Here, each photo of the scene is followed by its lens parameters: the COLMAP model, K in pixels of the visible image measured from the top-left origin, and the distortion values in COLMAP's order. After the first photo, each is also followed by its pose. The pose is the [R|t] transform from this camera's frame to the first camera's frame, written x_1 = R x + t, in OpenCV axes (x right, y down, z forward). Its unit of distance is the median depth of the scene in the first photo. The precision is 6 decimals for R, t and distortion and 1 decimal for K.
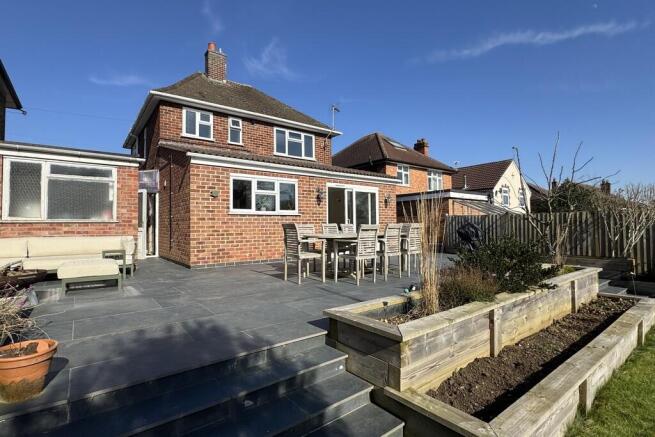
lens RADIAL K [[333.8, 0, 327.5], [0, 333.8, 218.5], [0, 0, 1]] dist [-0.001988, -0.001132]
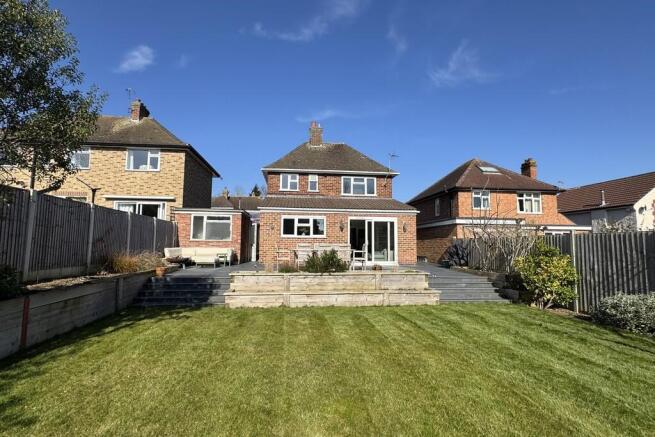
lens RADIAL K [[333.8, 0, 327.5], [0, 333.8, 218.5], [0, 0, 1]] dist [-0.001988, -0.001132]
pose [[0.872816, -0.022866, -0.487514, 0.592411], [-0.004487, 0.998484, -0.054864, -0.012638], [0.488030, 0.050074, 0.871389, -0.351307]]
